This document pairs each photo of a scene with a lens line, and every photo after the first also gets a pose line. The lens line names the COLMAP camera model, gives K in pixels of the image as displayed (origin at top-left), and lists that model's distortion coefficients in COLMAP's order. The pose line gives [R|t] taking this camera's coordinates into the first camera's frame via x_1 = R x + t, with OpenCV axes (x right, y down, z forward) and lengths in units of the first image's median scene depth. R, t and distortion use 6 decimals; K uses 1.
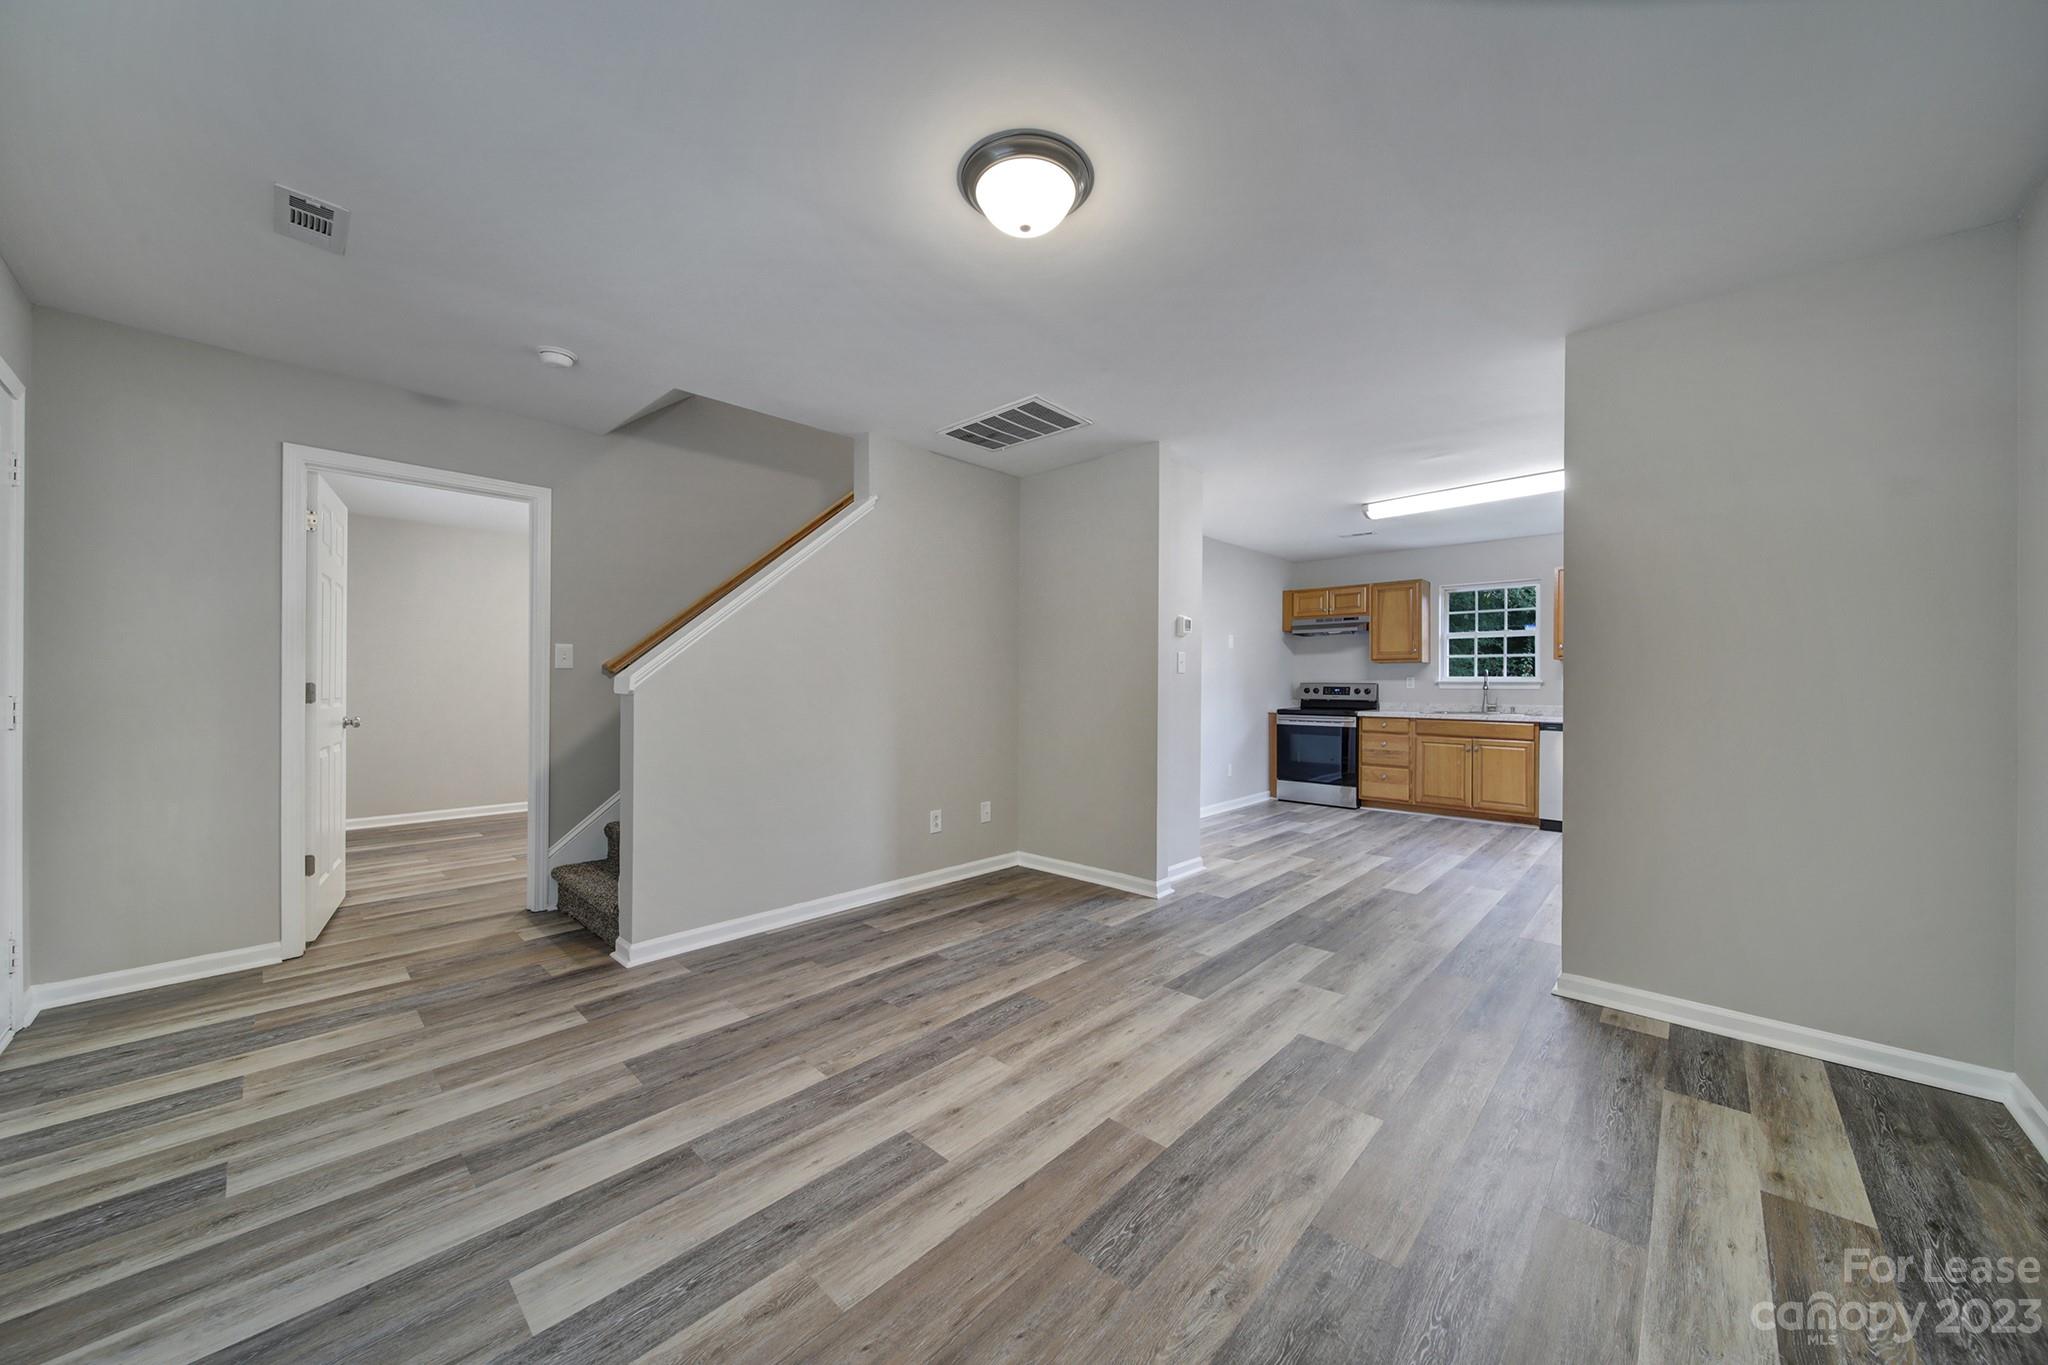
lens RADIAL K [[719.4, 0, 1034.6], [0, 719.4, 672.9], [0, 0, 1]] dist [0.000760, -0.001589]
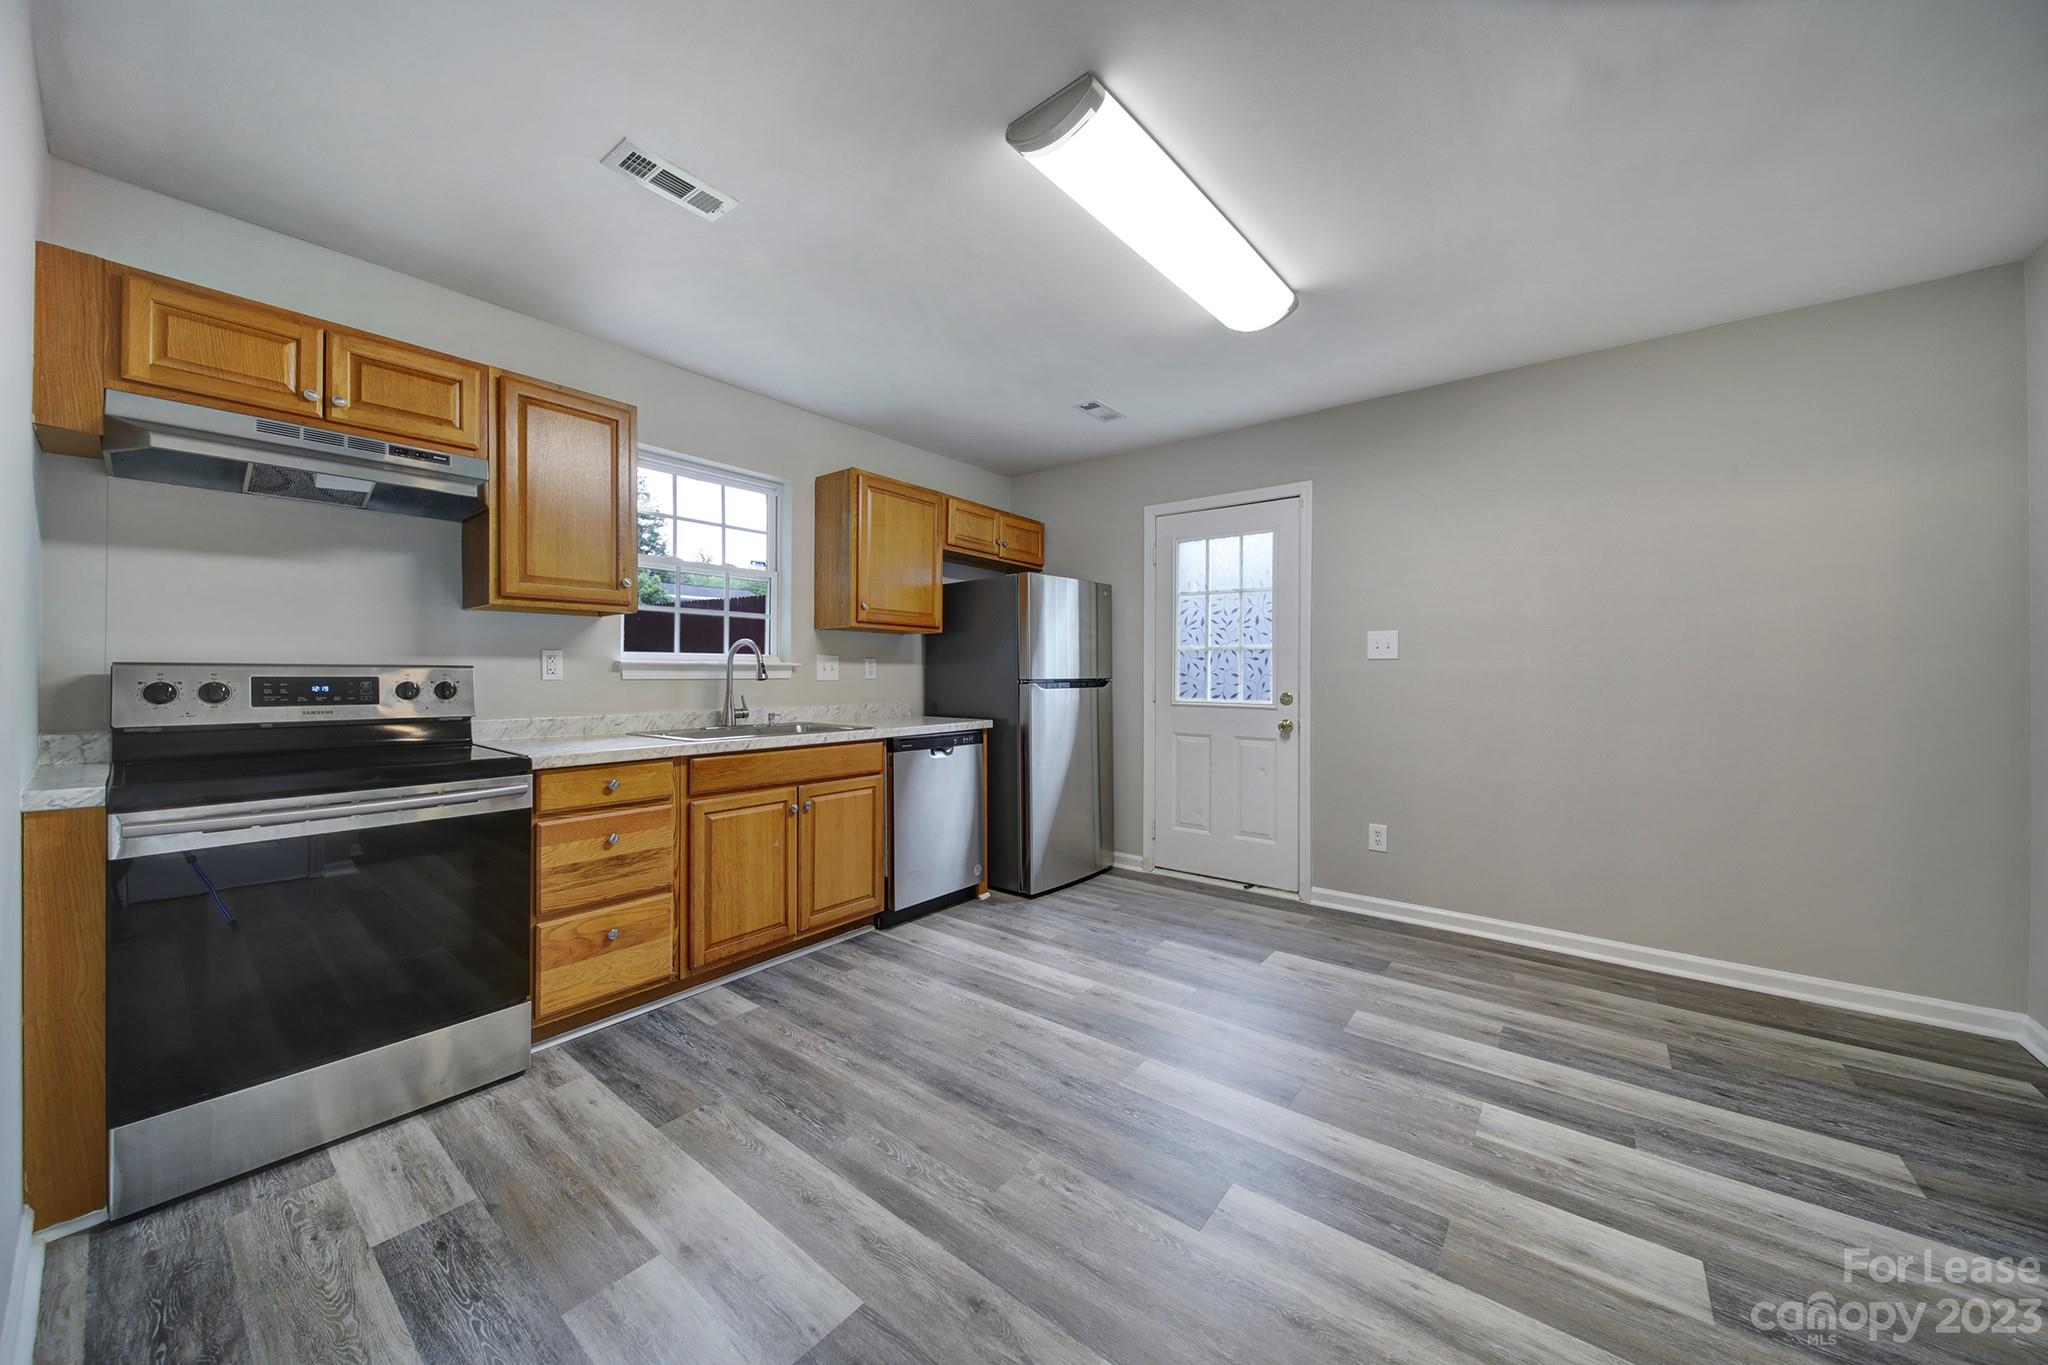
lens RADIAL K [[719.4, 0, 1005.8], [0, 719.4, 675.0], [0, 0, 1]] dist [0.000760, -0.001589]
pose [[-0.070578, -0.007487, 0.997478, 0.133562], [-0.016914, 0.999837, 0.006308, 0.014010], [-0.997363, -0.016426, -0.070693, 0.892385]]
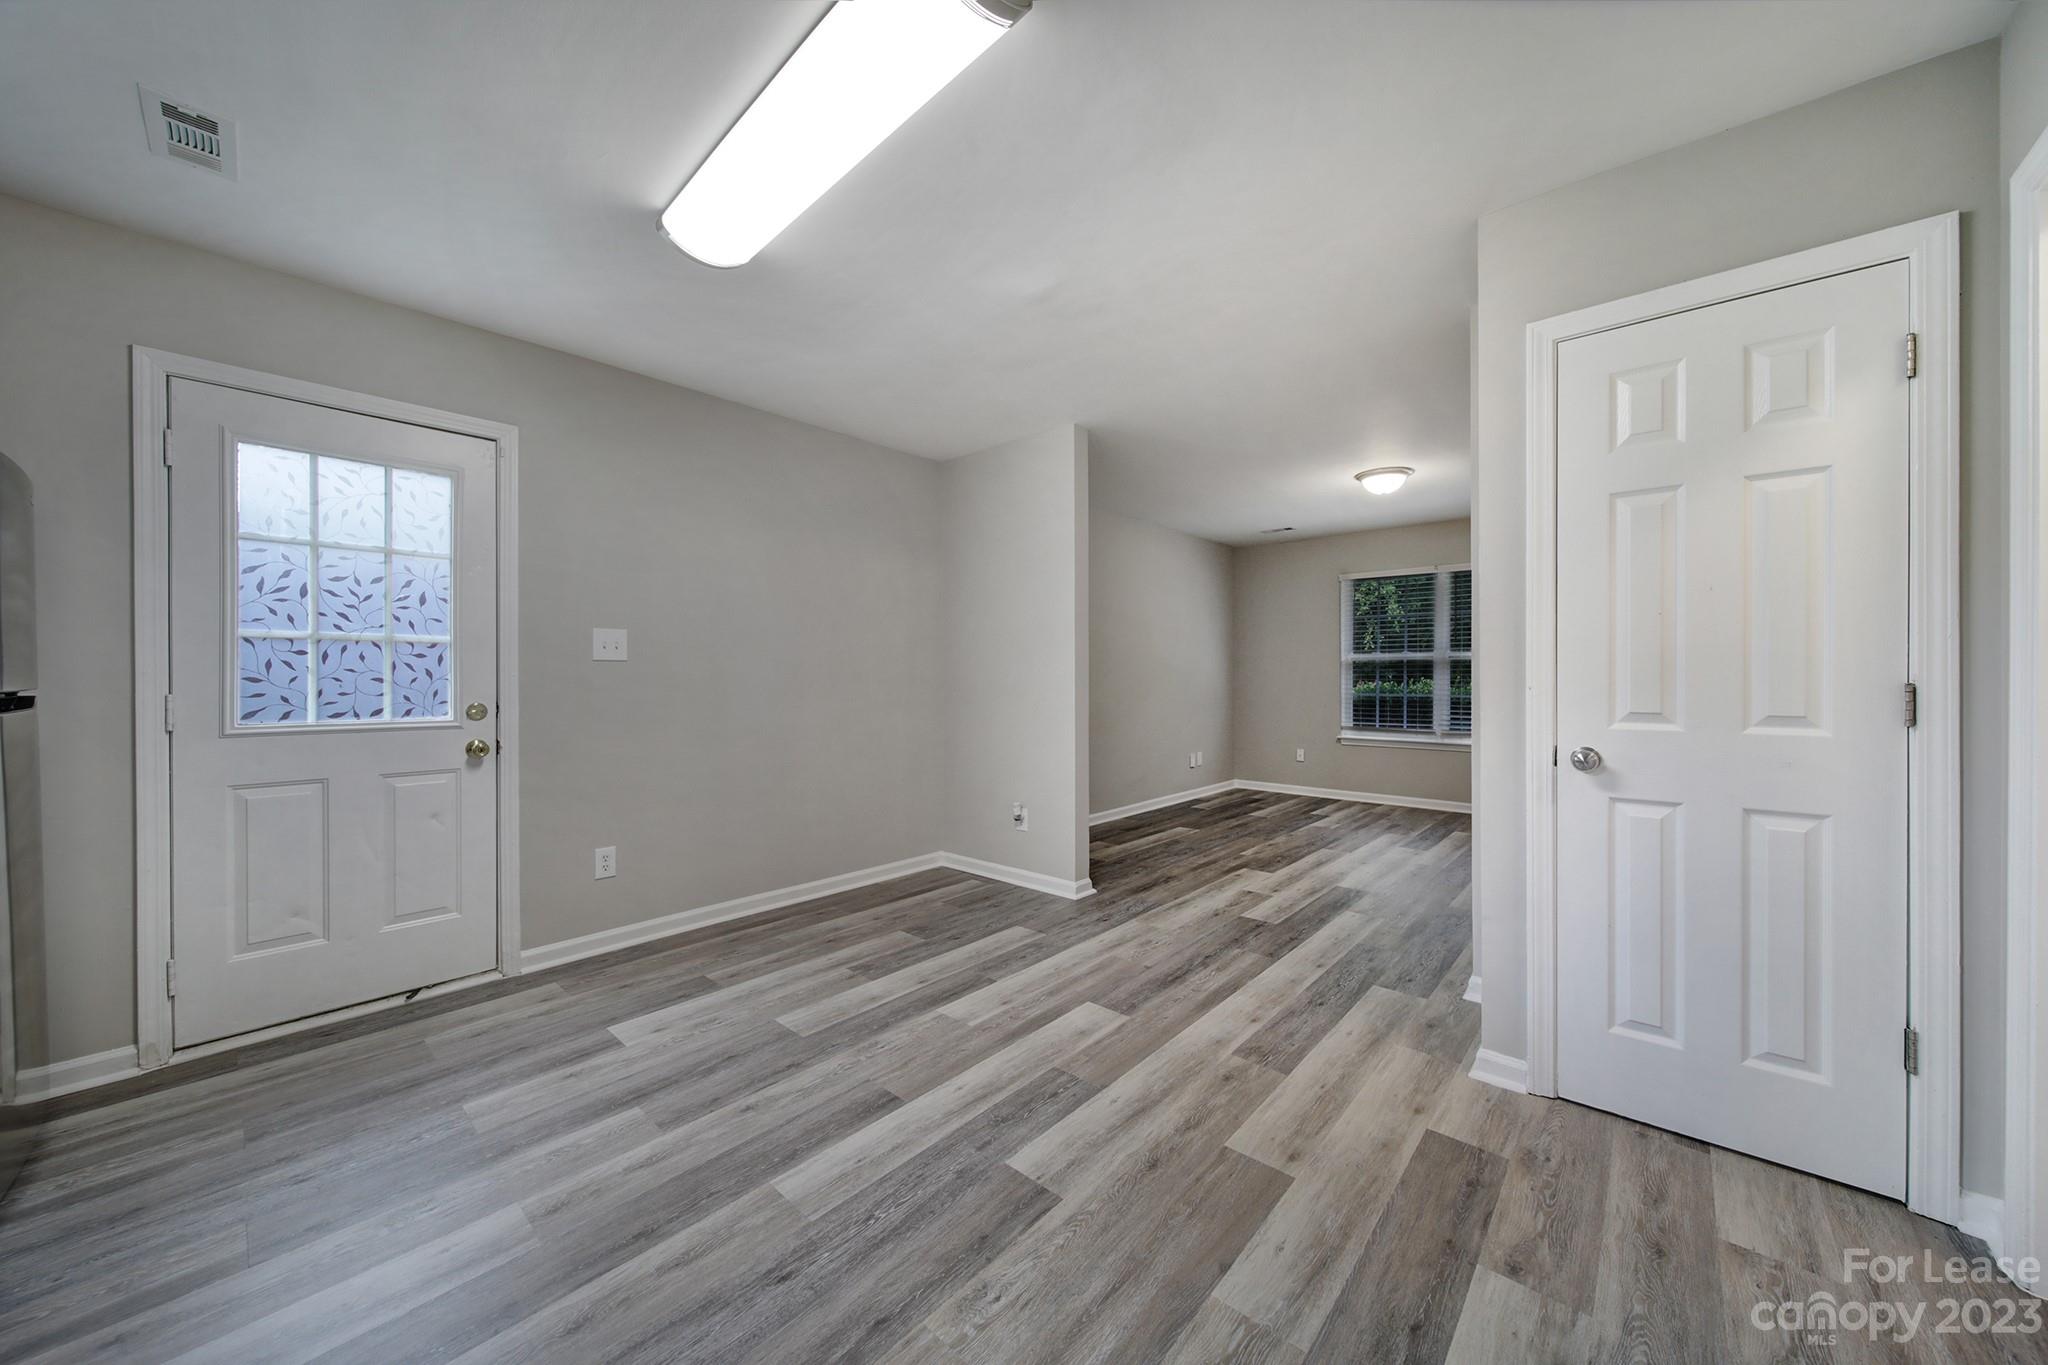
lens RADIAL K [[719.4, 0, 1039.6], [0, 719.4, 676.4], [0, 0, 1]] dist [0.000760, -0.001589]
pose [[-0.999463, -0.002904, -0.032641, 0.387771], [-0.002336, 0.999845, -0.017437, 0.018872], [0.032687, -0.017351, -0.999315, 1.068791]]
